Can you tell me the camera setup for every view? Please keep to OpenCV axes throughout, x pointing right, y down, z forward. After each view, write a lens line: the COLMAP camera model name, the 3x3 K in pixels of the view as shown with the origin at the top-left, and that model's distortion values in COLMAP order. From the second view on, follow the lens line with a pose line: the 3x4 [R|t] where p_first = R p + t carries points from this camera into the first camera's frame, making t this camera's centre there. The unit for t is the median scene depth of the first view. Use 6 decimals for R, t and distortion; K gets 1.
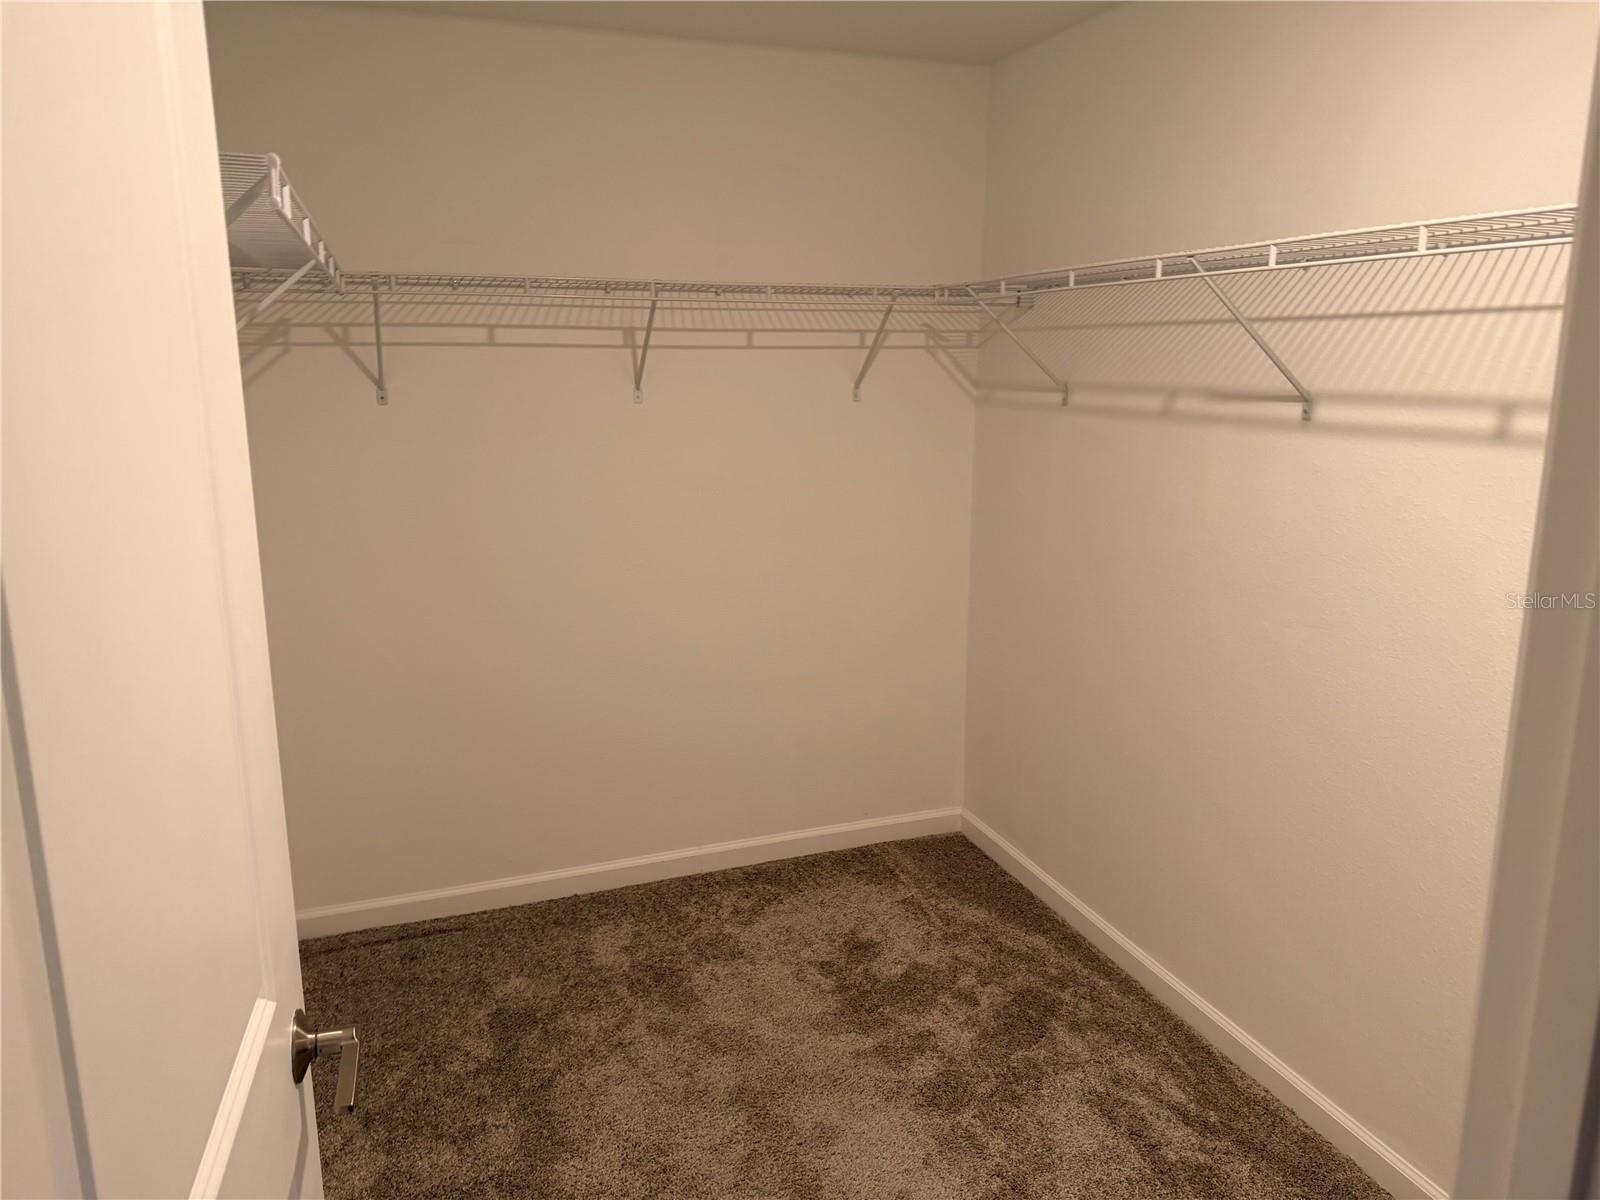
lens RADIAL K [[1119.1, 0, 801.6], [0, 1119.1, 602.1], [0, 0, 1]] dist [0.050820, -0.054431]
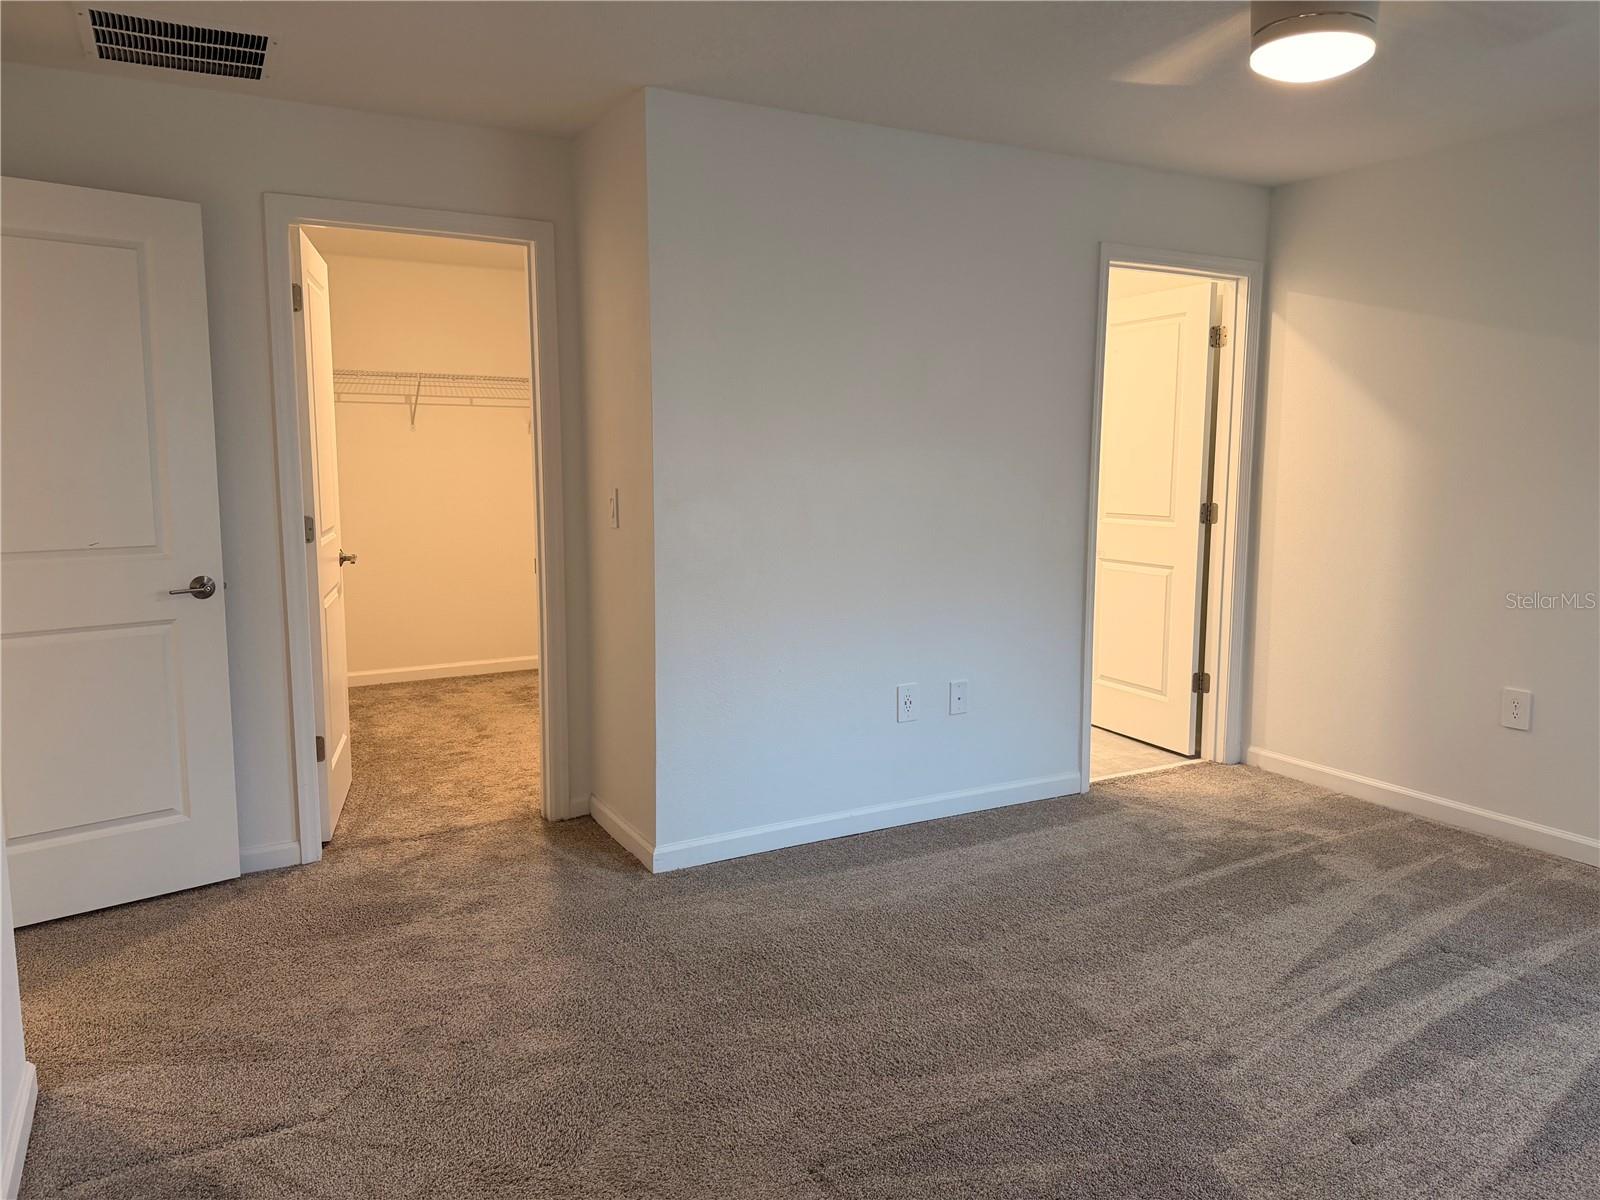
lens RADIAL K [[1119.1, 0, 823.0], [0, 1119.1, 597.7], [0, 0, 1]] dist [0.050820, -0.054431]
pose [[0.984254, -0.020870, 0.175521, 0.230949], [0.034966, 0.996371, -0.077604, 0.321811], [-0.173264, 0.082520, 0.981412, -1.160240]]
